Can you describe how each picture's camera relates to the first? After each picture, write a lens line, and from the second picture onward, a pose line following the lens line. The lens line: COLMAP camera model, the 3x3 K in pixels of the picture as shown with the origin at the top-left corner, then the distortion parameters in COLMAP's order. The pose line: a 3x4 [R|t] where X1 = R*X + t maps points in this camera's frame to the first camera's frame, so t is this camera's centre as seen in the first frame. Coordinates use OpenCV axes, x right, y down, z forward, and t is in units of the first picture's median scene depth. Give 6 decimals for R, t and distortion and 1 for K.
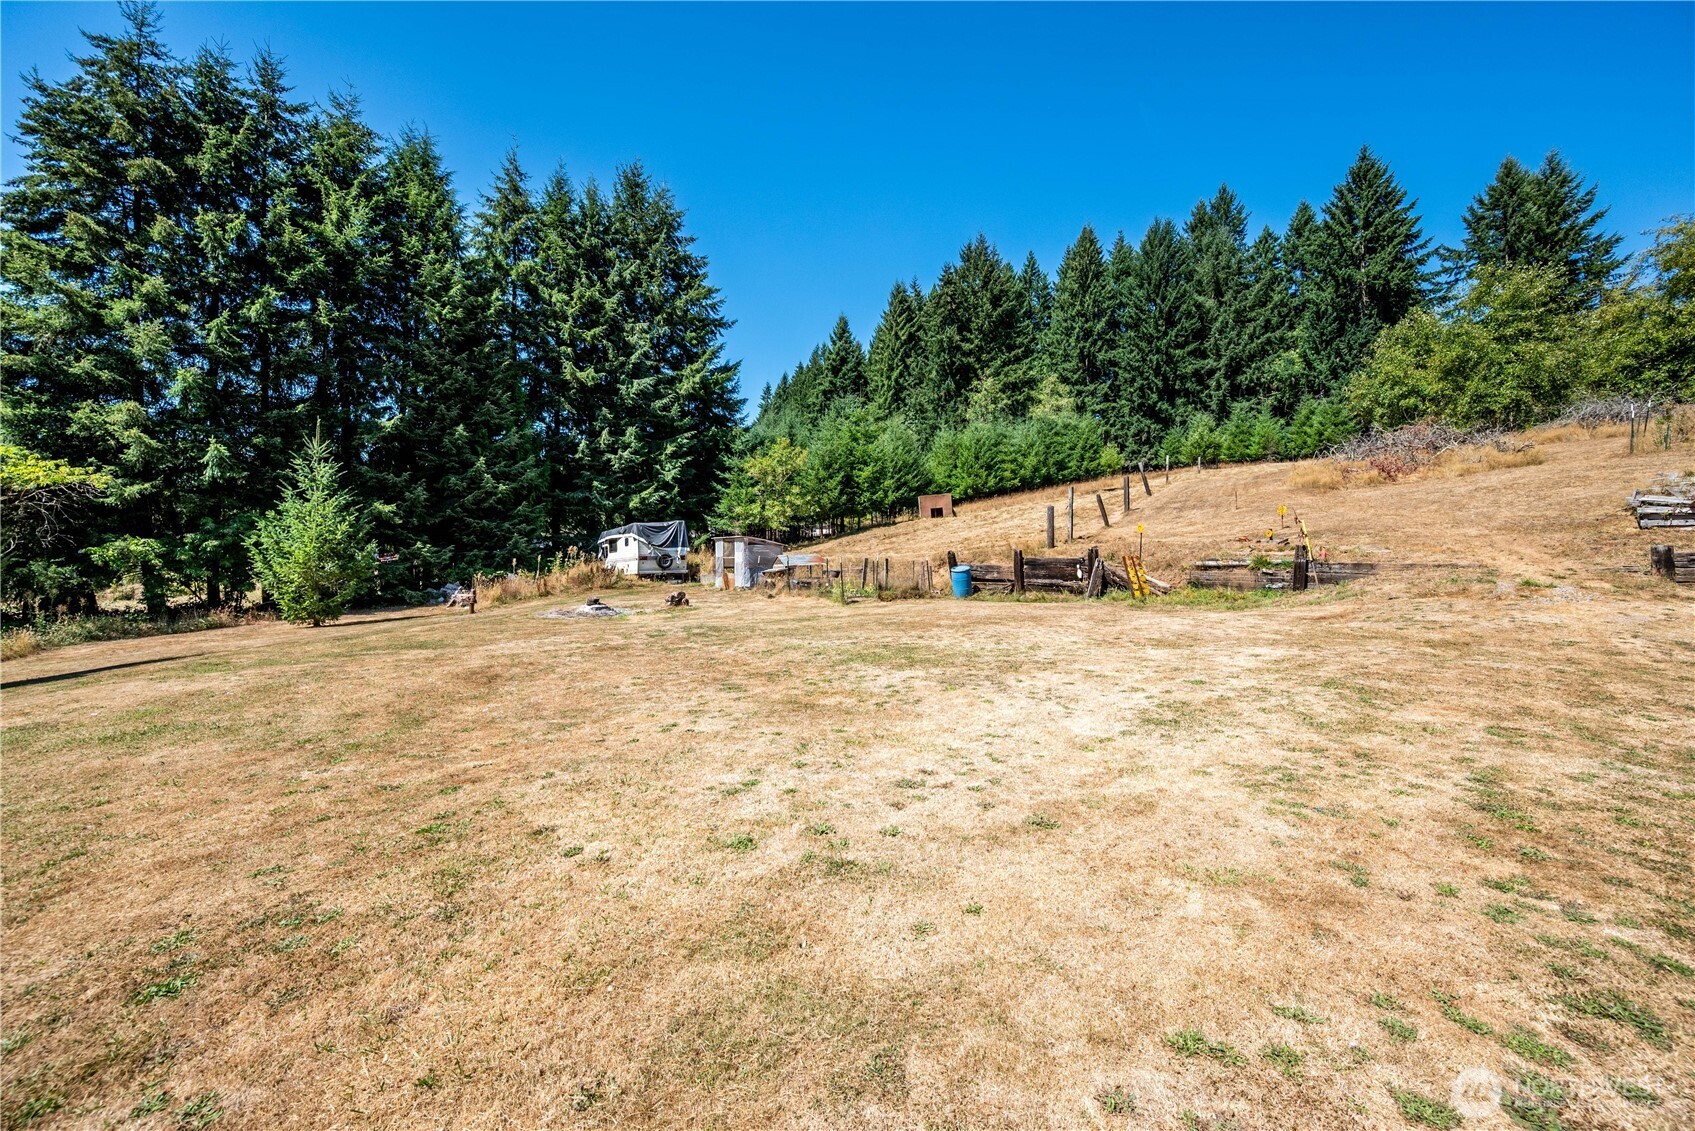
lens RADIAL K [[657.3, 0, 843.1], [0, 657.3, 560.9], [0, 0, 1]] dist [0.002040, -0.000762]
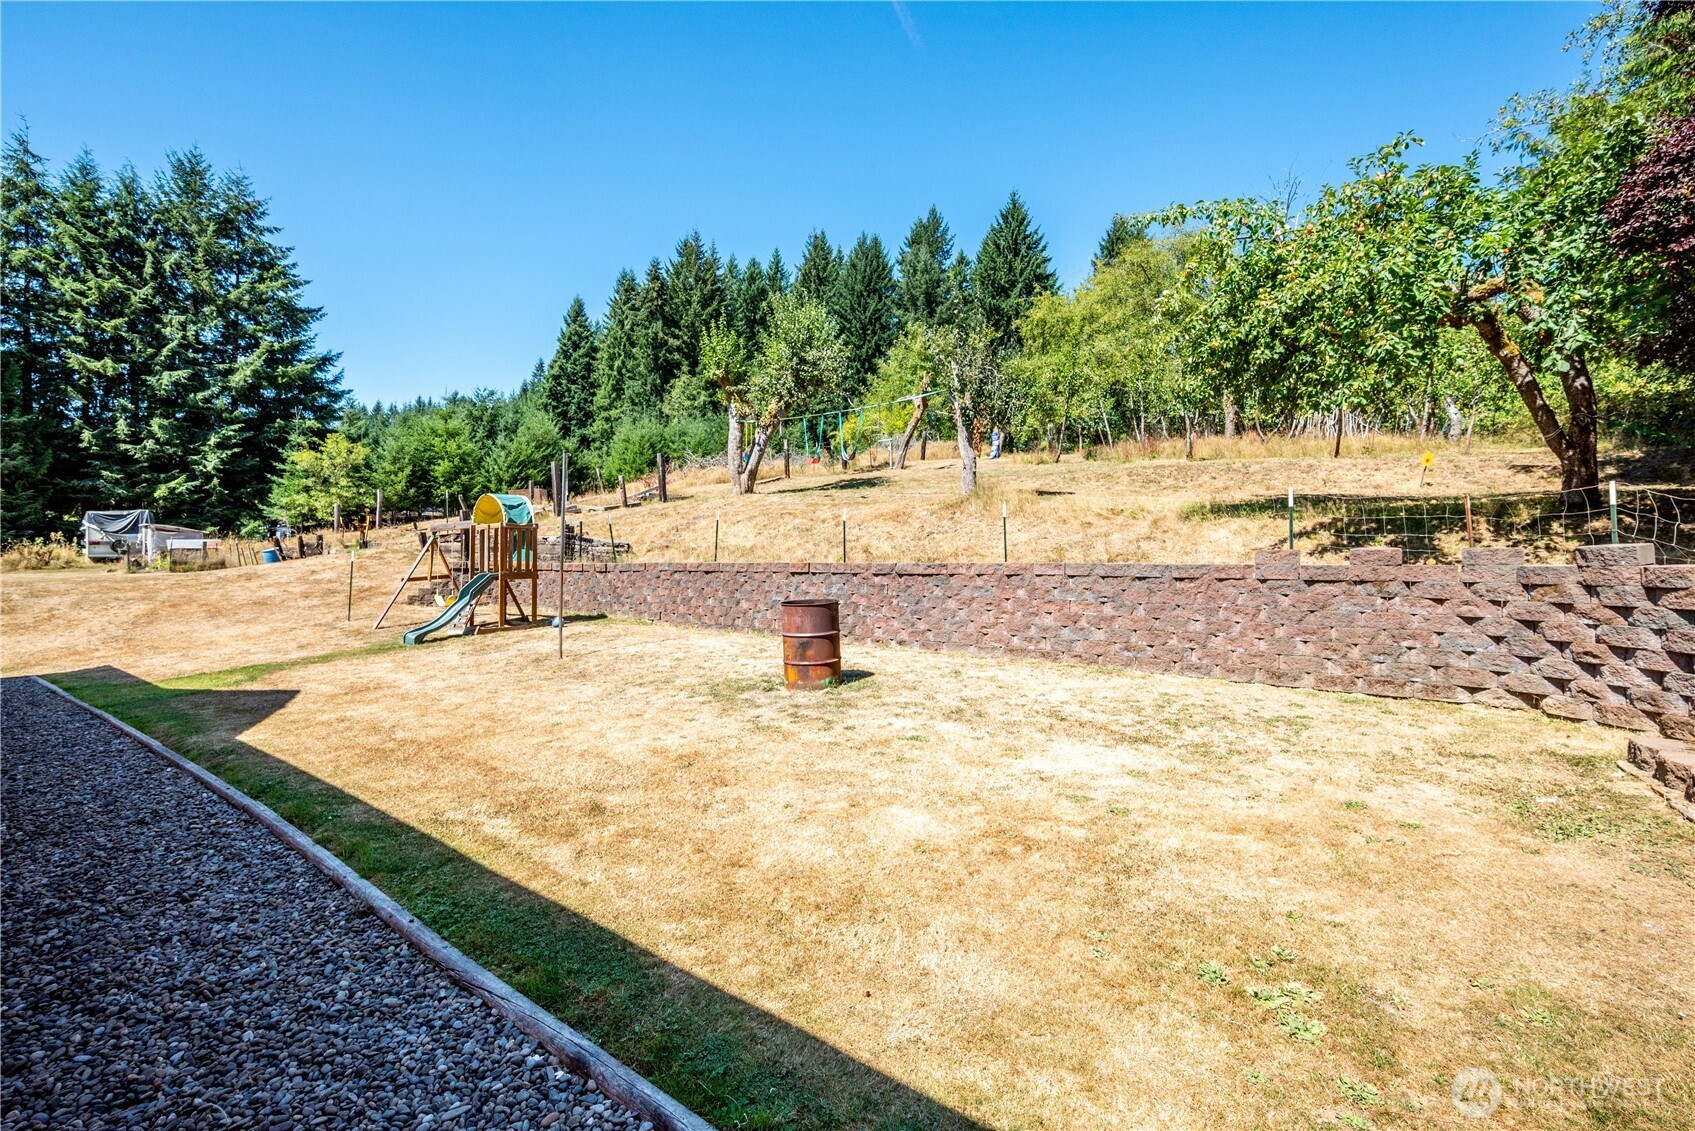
lens RADIAL K [[717.6, 0, 845.7], [0, 717.6, 560.8], [0, 0, 1]] dist [0.003298, -0.000488]
pose [[0.976436, -0.002118, 0.215796, 0.460626], [0.001105, 0.999988, 0.004817, 0.014914], [-0.215804, -0.004466, 0.976427, -0.316921]]
